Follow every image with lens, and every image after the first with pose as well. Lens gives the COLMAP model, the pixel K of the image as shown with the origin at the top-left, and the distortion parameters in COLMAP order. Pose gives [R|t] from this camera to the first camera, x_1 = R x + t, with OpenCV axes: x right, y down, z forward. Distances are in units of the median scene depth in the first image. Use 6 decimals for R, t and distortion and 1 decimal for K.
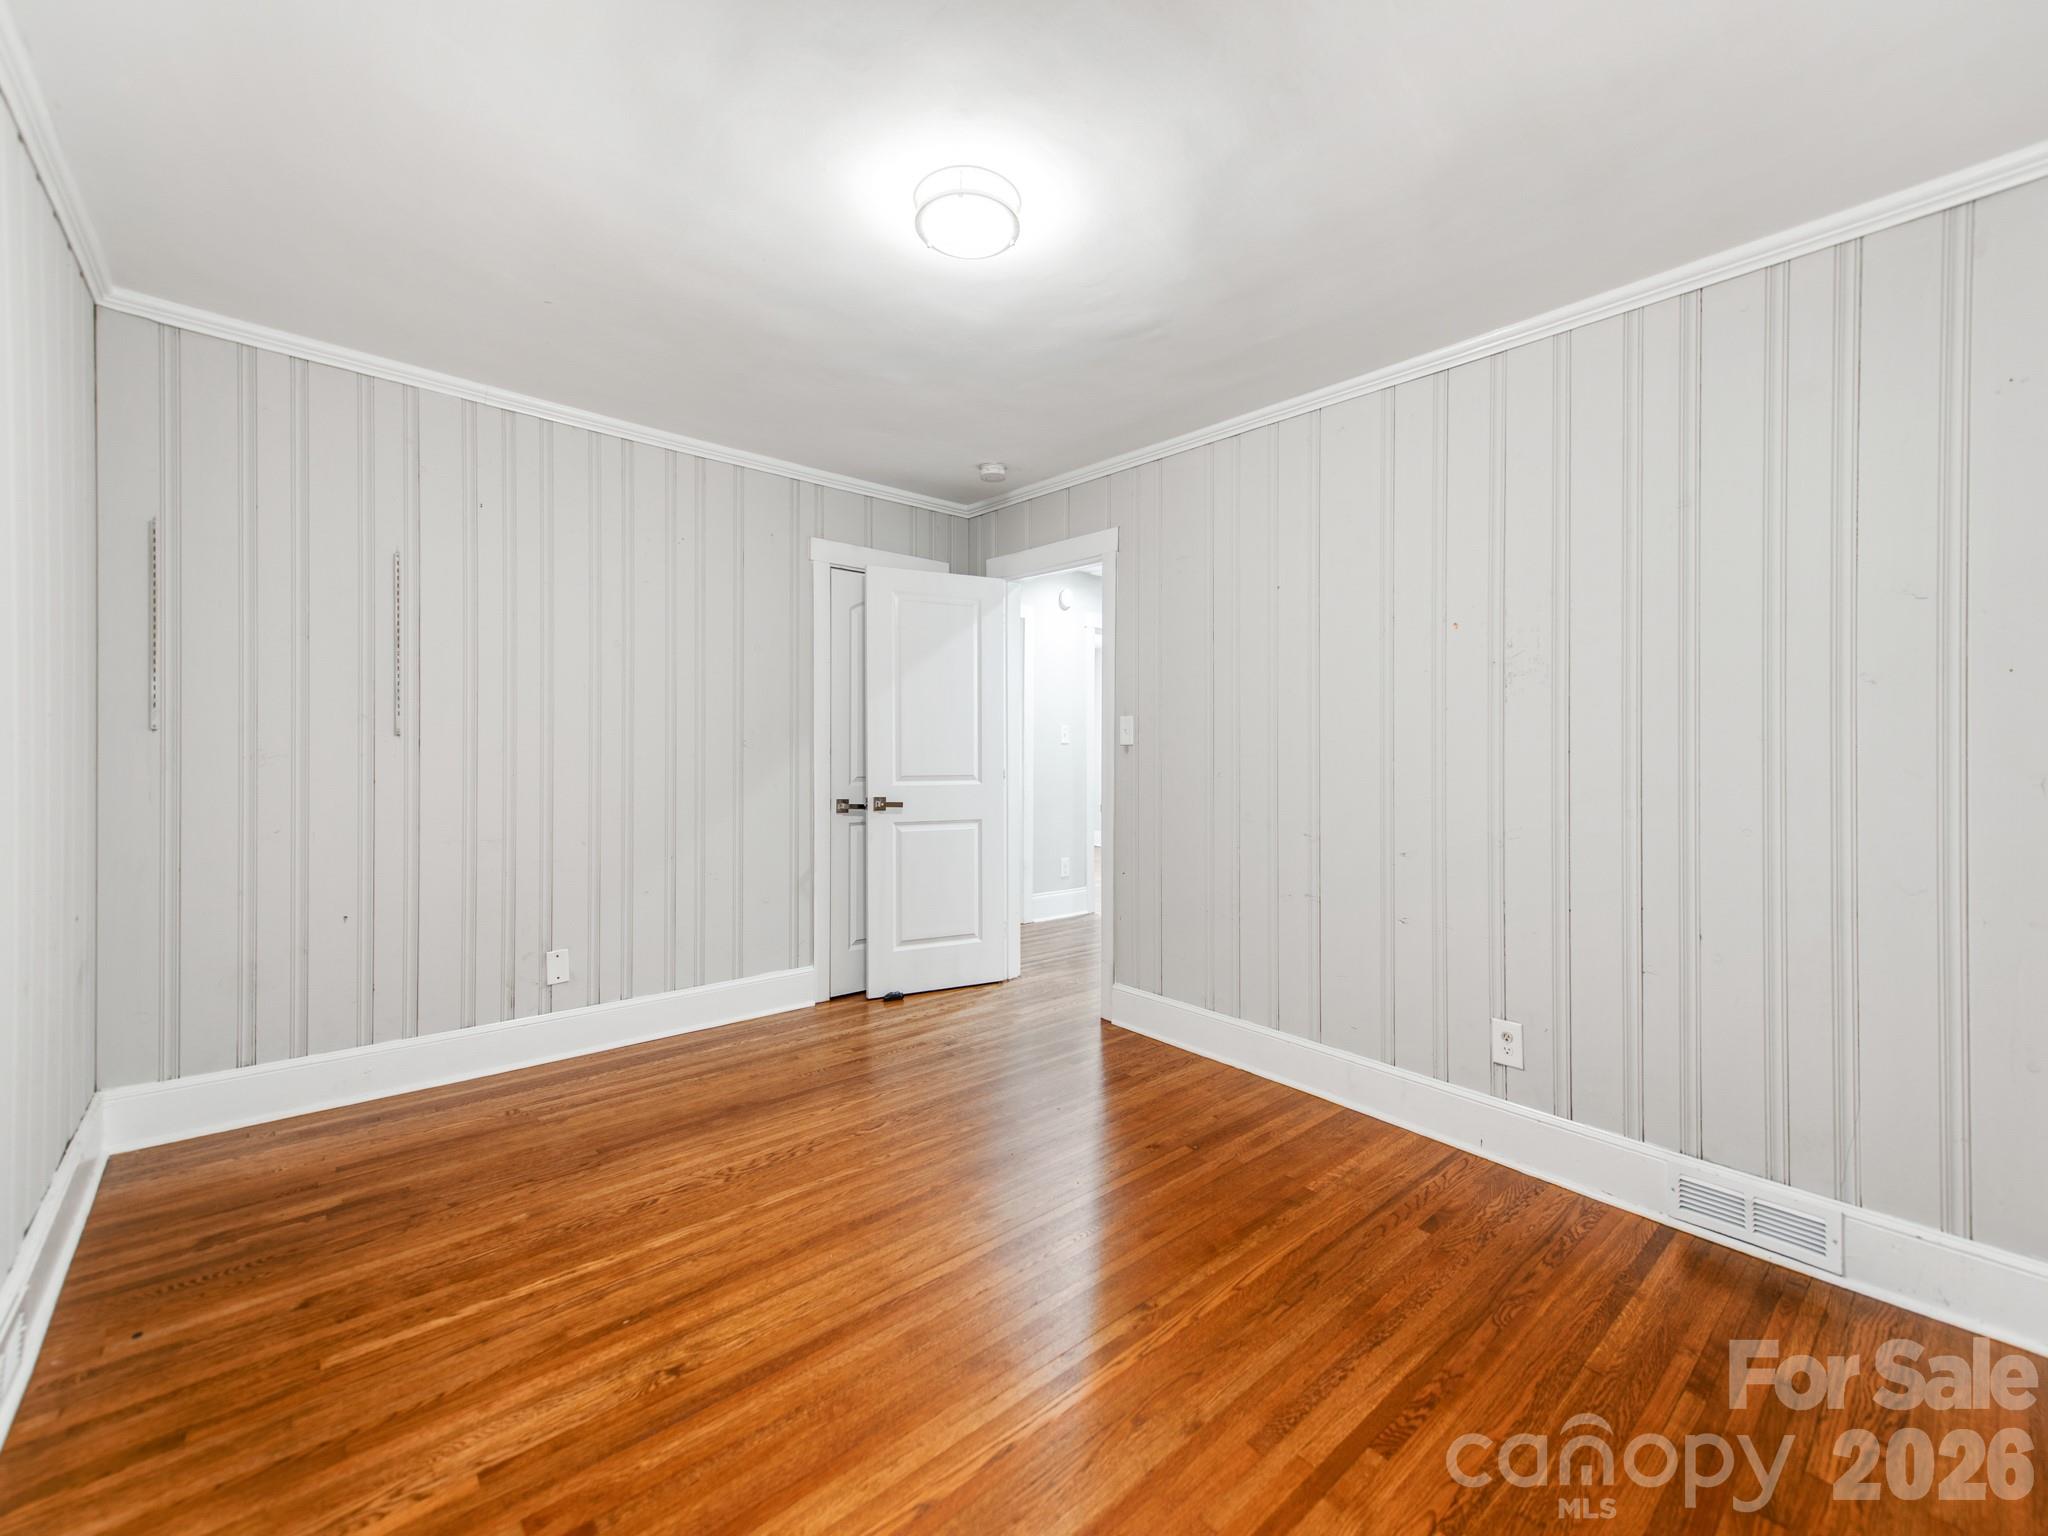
lens RADIAL K [[861.1, 0, 1018.5], [0, 861.1, 749.8], [0, 0, 1]] dist [0.001726, 0.000089]
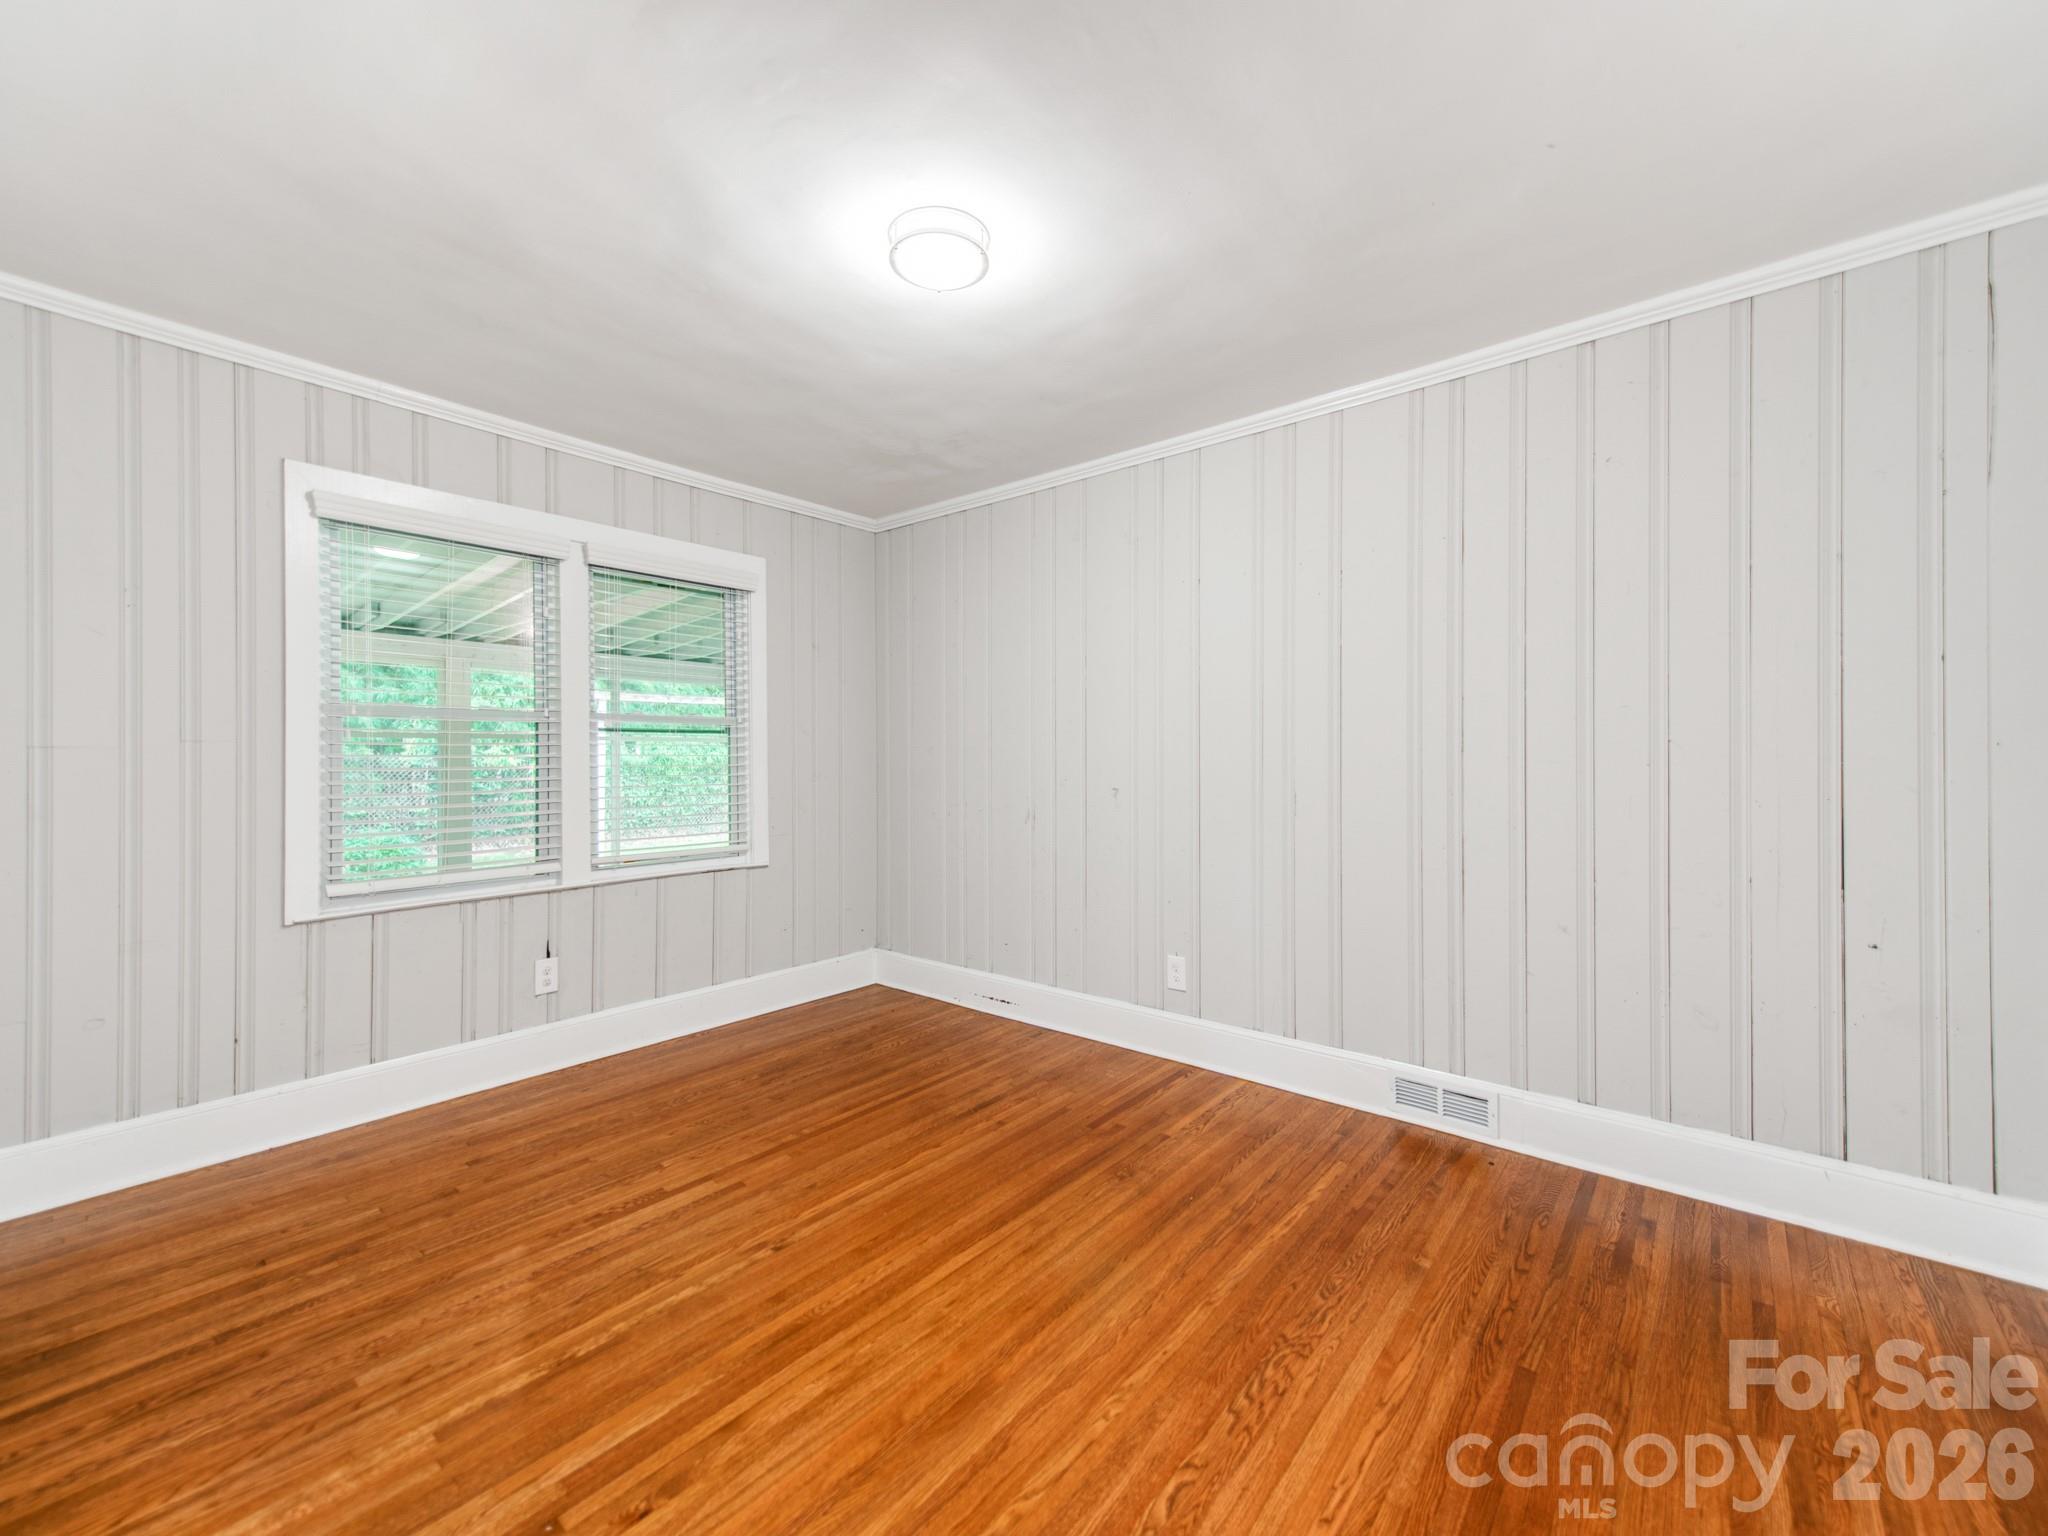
lens RADIAL K [[861.1, 0, 1018.5], [0, 861.1, 749.8], [0, 0, 1]] dist [0.001726, 0.000089]
pose [[-0.987512, -0.010489, -0.157192, 0.016470], [-0.008659, 0.999887, -0.012327, -0.002128], [0.157304, -0.010812, -0.987491, 2.041934]]
